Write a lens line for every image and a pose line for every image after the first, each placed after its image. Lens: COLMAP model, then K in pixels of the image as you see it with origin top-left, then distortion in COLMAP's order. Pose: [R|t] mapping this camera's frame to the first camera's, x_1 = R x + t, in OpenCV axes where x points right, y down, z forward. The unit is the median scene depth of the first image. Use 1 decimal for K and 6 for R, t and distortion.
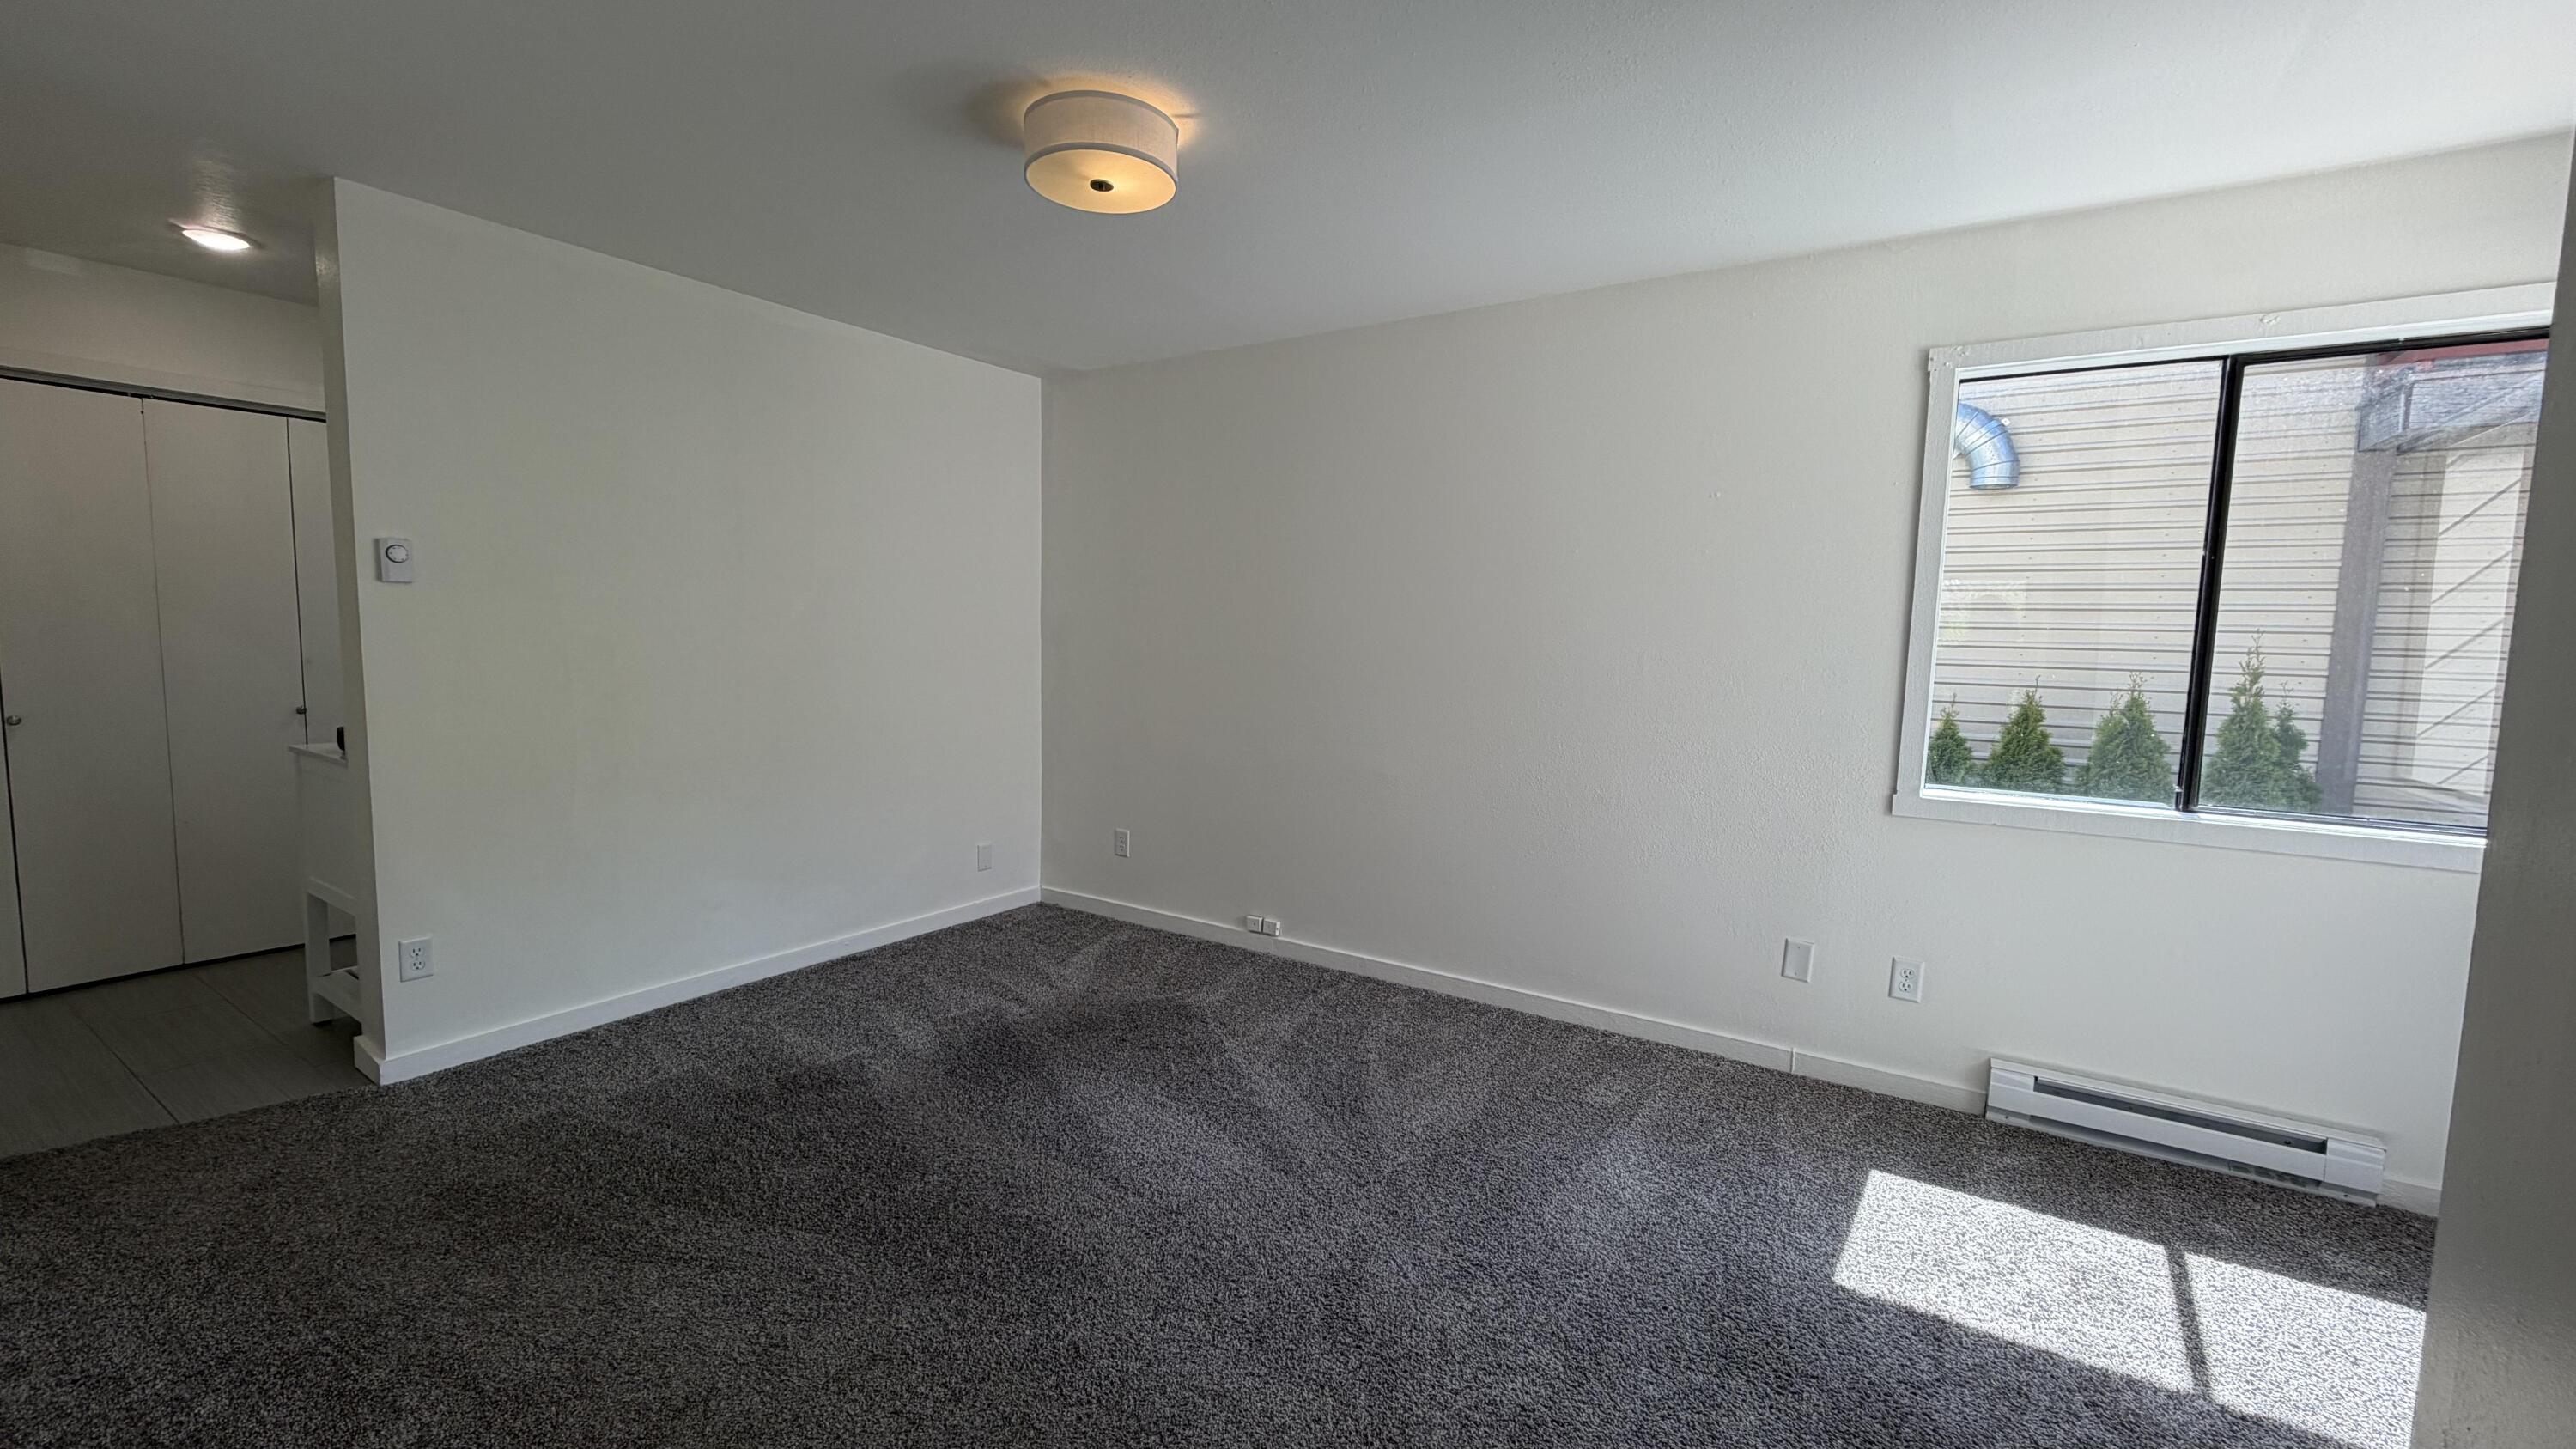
lens RADIAL K [[1021.3, 0, 1279.1], [0, 1021.3, 729.7], [0, 0, 1]] dist [0.000060, 0.000254]
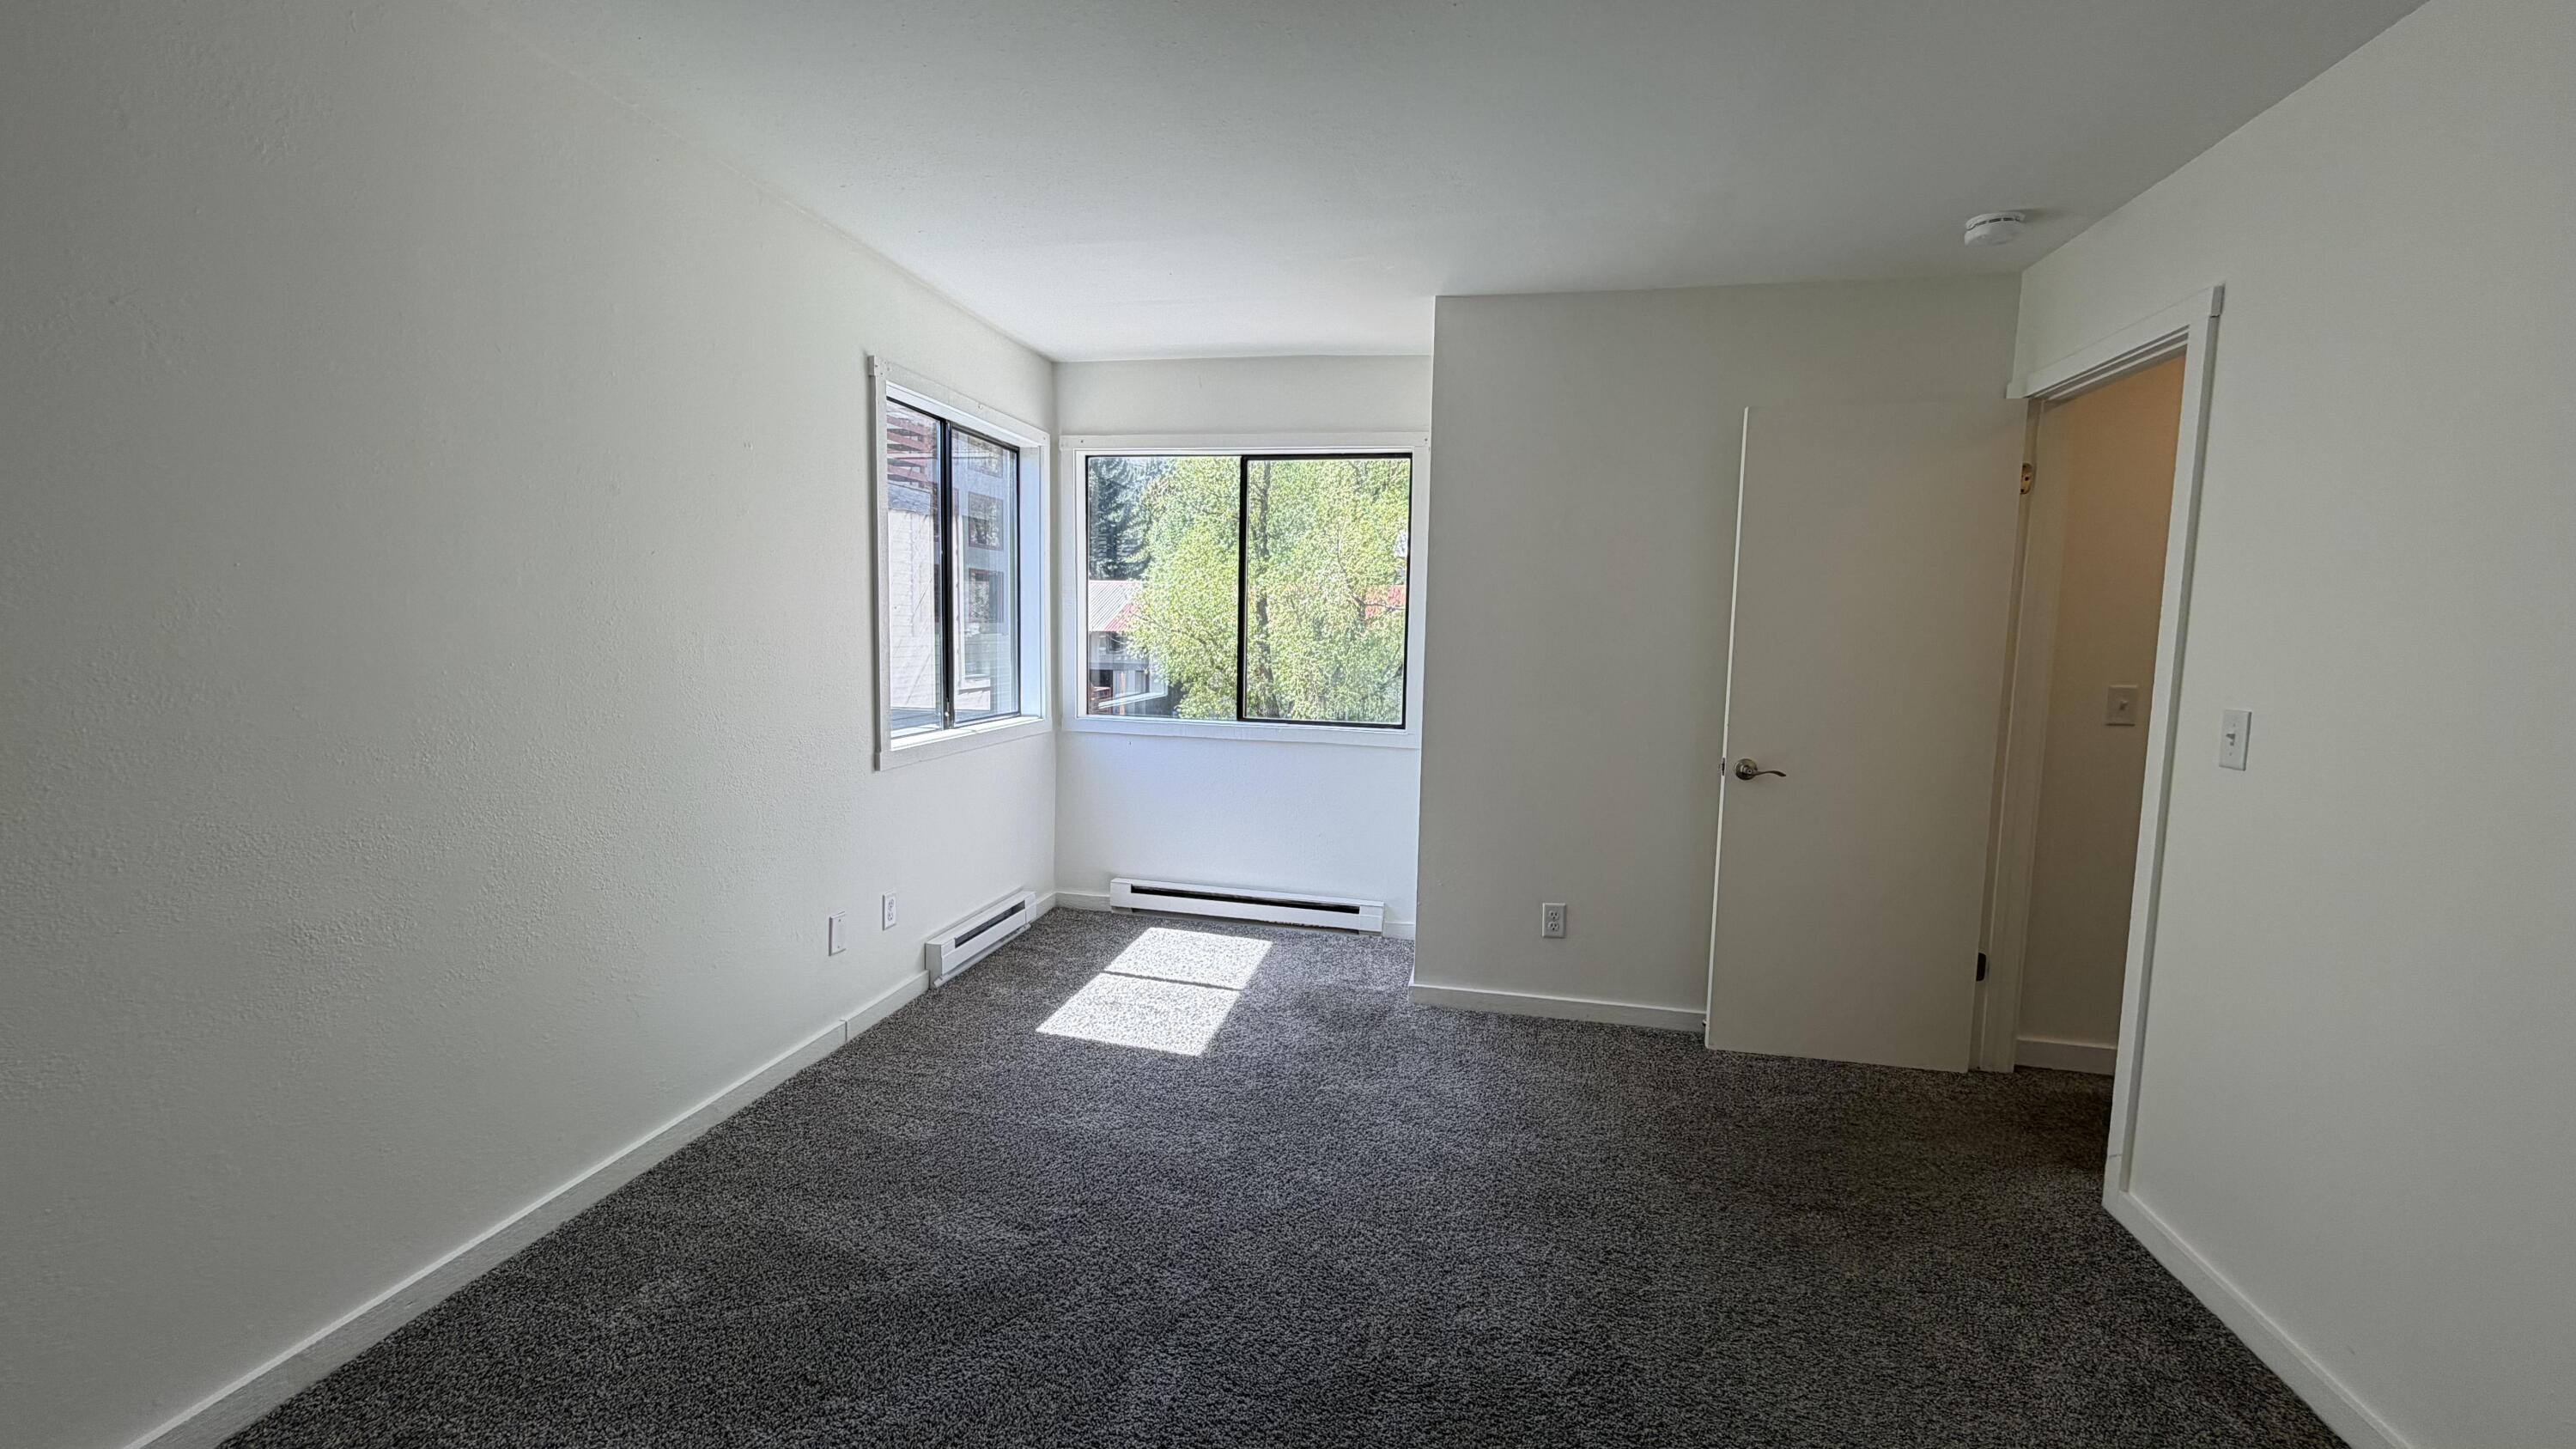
lens RADIAL K [[1021.3, 0, 1279.1], [0, 1021.3, 729.7], [0, 0, 1]] dist [0.000060, 0.000254]
pose [[-0.379063, -0.120732, 0.917461, -0.652919], [0.053924, 0.986886, 0.152148, -0.119571], [-0.923798, 0.107146, -0.367582, 1.108428]]
